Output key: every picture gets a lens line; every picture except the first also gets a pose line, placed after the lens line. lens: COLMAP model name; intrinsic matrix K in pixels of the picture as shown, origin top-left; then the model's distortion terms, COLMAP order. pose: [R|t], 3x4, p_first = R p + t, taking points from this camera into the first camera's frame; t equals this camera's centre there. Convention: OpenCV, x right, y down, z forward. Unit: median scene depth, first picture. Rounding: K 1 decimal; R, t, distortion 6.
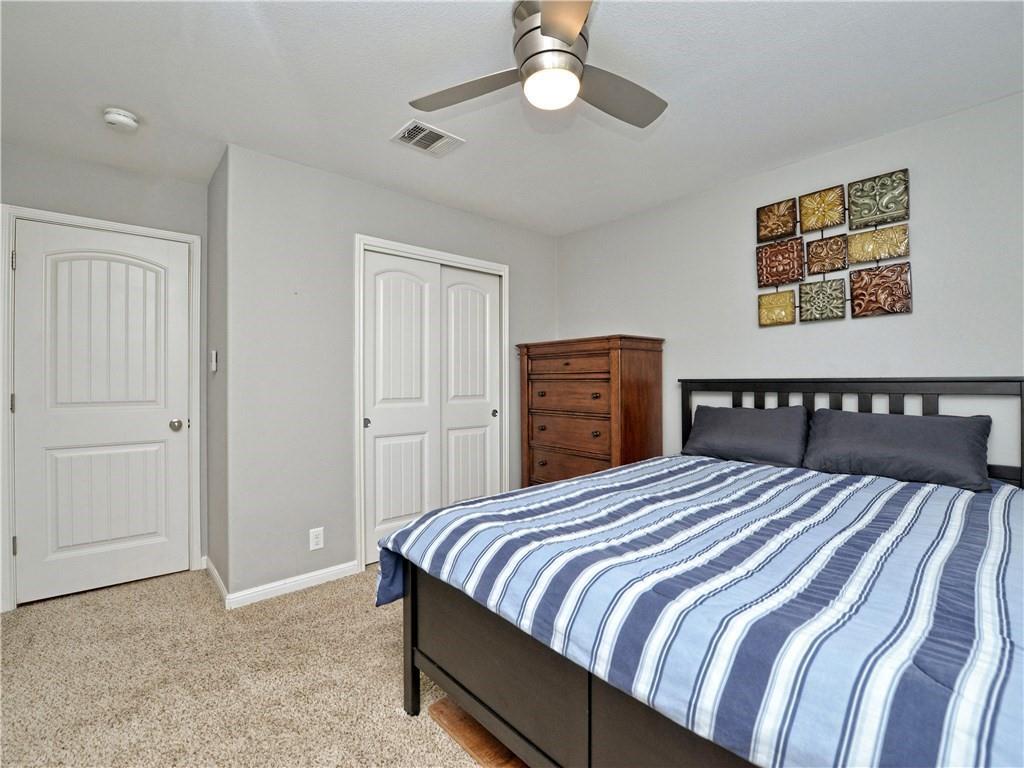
lens RADIAL K [[454.3, 0, 515.6], [0, 454.3, 381.9], [0, 0, 1]] dist [-0.022330, 0.000394]
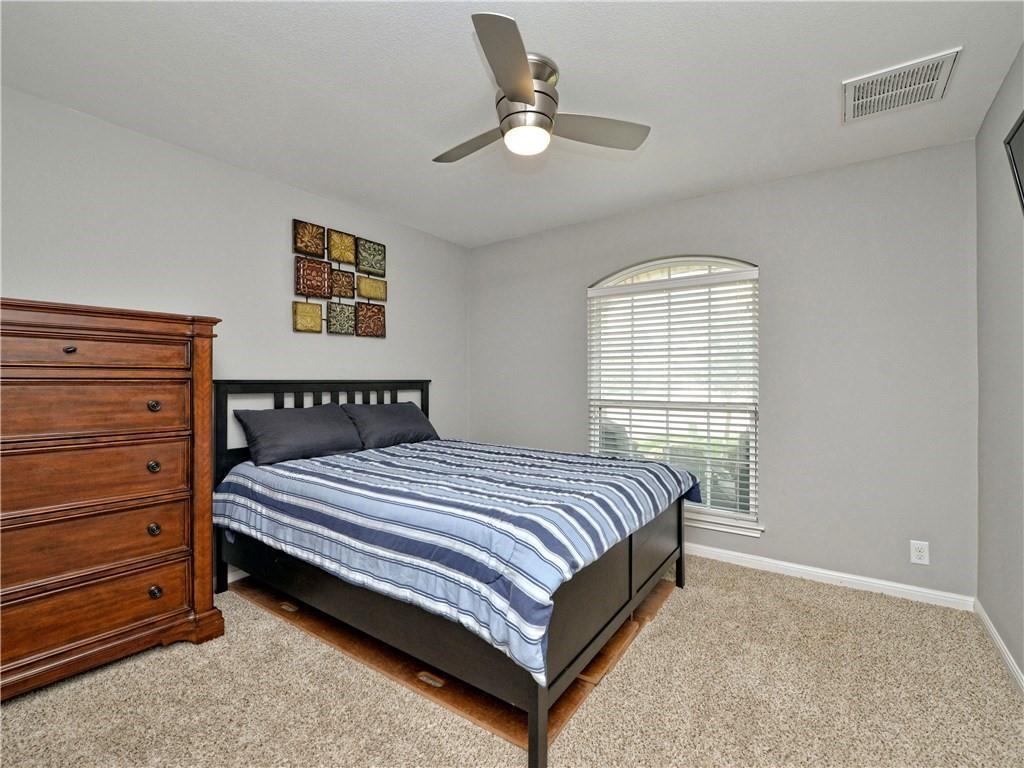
lens RADIAL K [[454.3, 0, 512.8], [0, 454.3, 379.7], [0, 0, 1]] dist [-0.022330, 0.000394]
pose [[-0.196293, 0.007859, 0.980514, -0.624450], [0.004796, 0.999964, -0.007054, 0.001829], [-0.980534, 0.003318, -0.196324, 0.731172]]
